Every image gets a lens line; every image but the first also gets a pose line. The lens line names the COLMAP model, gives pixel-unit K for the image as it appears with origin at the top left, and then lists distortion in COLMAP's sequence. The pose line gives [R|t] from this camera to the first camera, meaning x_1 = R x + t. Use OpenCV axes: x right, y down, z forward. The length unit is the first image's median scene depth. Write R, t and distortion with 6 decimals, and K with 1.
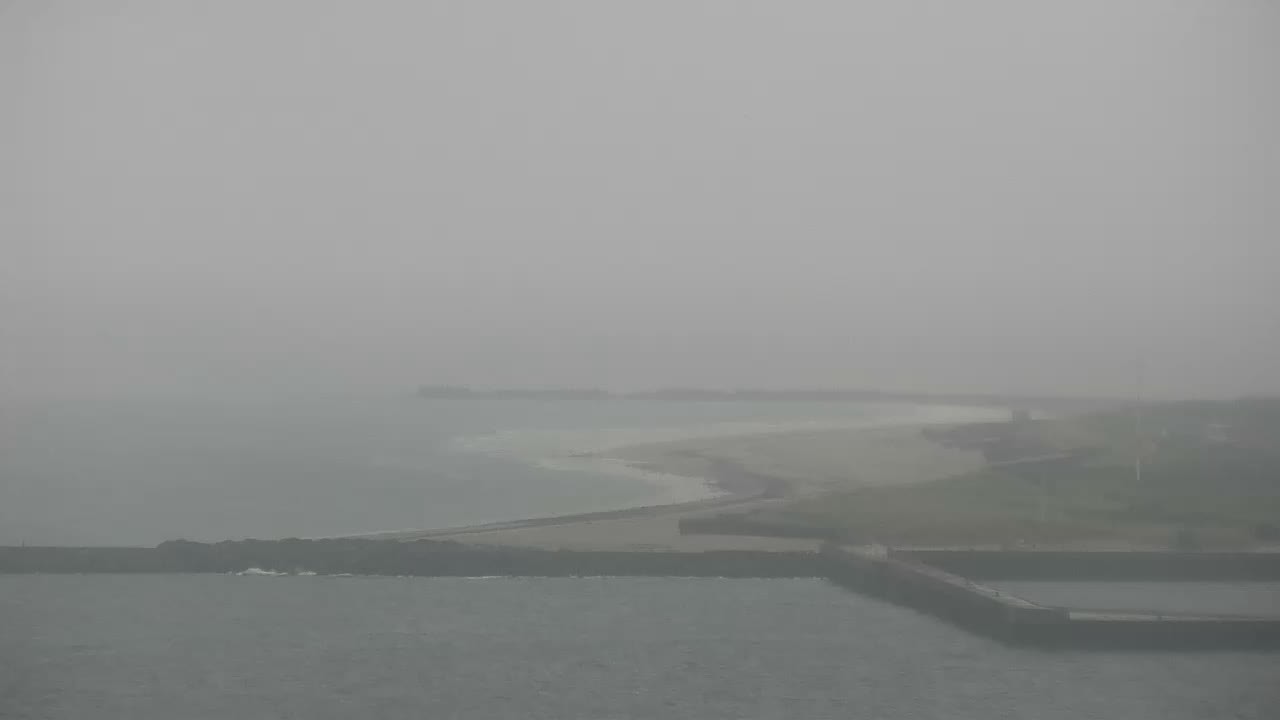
lens RADIAL K [[520.9, 0, 640.0], [0, 520.9, 360.0], [0, 0, 1]] dist [0.002835, -0.000070]
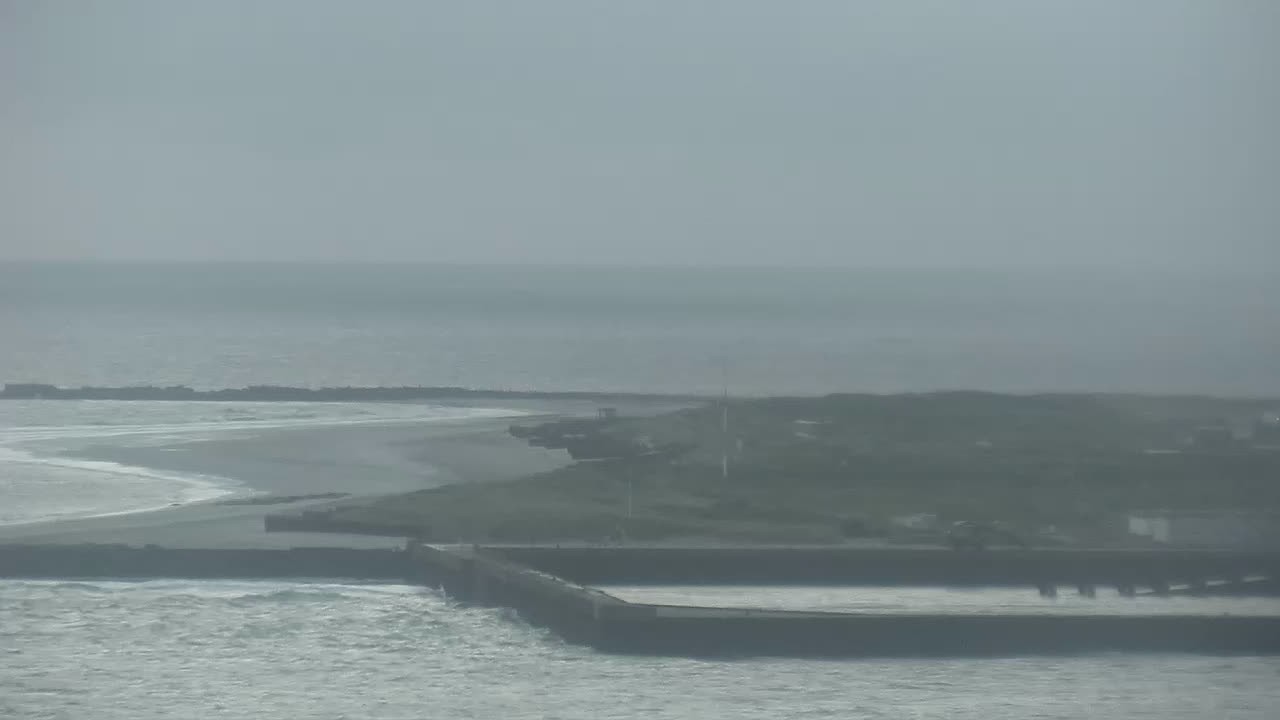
lens RADIAL K [[520.9, 0, 640.0], [0, 520.9, 360.0], [0, 0, 1]] dist [0.002835, -0.000070]
pose [[1.000000, 0.000789, -0.000389, 0.791860], [-0.000789, 1.000000, 0.000197, 0.005757], [0.000389, -0.000197, 1.000000, 0.002445]]
